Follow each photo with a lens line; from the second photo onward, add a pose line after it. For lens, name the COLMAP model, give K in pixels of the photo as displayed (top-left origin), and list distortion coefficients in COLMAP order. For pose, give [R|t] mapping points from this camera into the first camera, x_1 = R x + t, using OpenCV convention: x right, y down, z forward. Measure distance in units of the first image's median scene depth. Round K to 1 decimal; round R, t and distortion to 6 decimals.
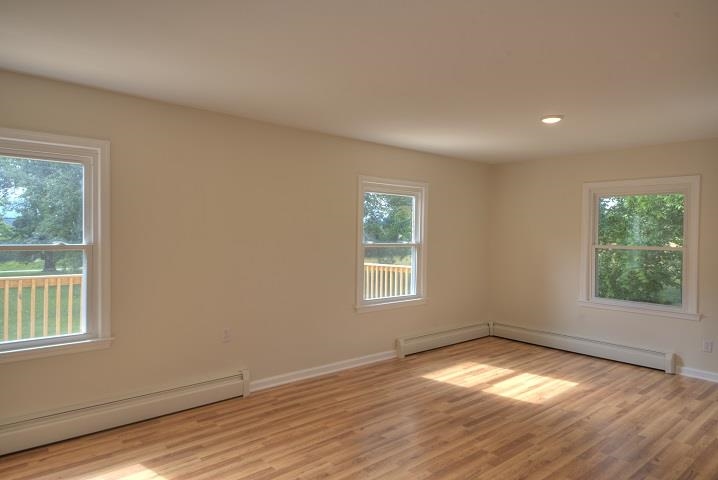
lens RADIAL K [[461.3, 0, 360.1], [0, 461.3, 238.4], [0, 0, 1]] dist [0.082155, -0.051944]
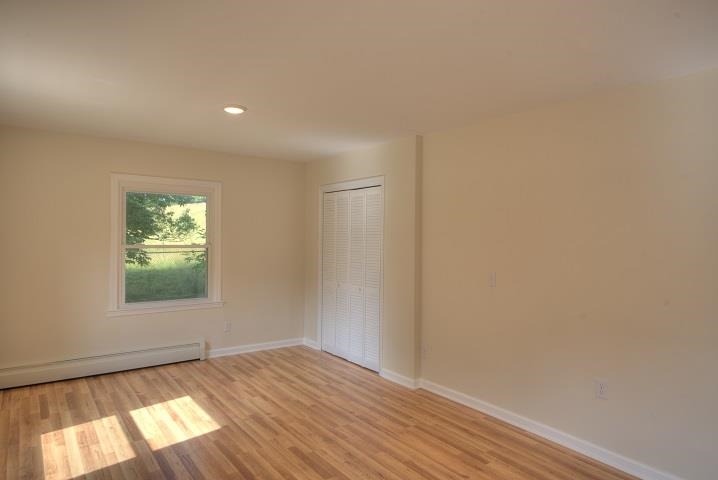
lens RADIAL K [[461.3, 0, 360.1], [0, 461.3, 238.4], [0, 0, 1]] dist [0.082155, -0.051944]
pose [[0.099724, -0.018414, 0.994845, -0.479352], [-0.001194, 0.999826, 0.018626, -0.021542], [-0.995014, -0.003045, 0.099684, 0.662913]]
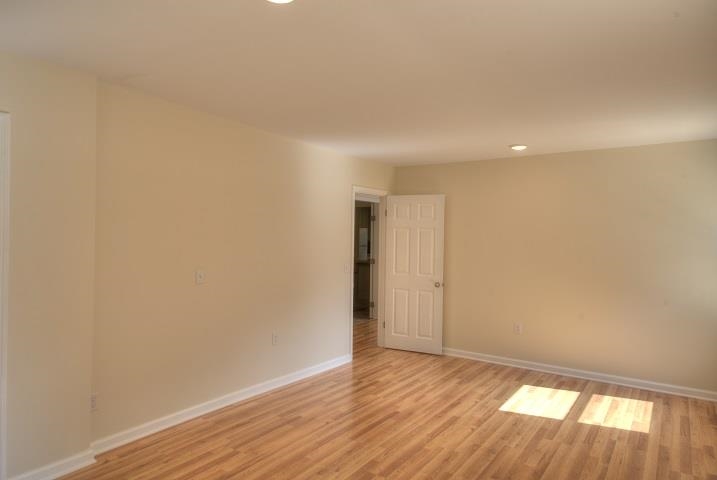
lens RADIAL K [[460.7, 0, 359.5], [0, 460.7, 238.4], [0, 0, 1]] dist [0.082155, -0.051944]
pose [[-0.970025, -0.029028, -0.241263, 0.429538], [-0.033031, 0.999375, 0.012564, -0.018938], [0.240748, 0.020157, -0.970378, 1.480040]]
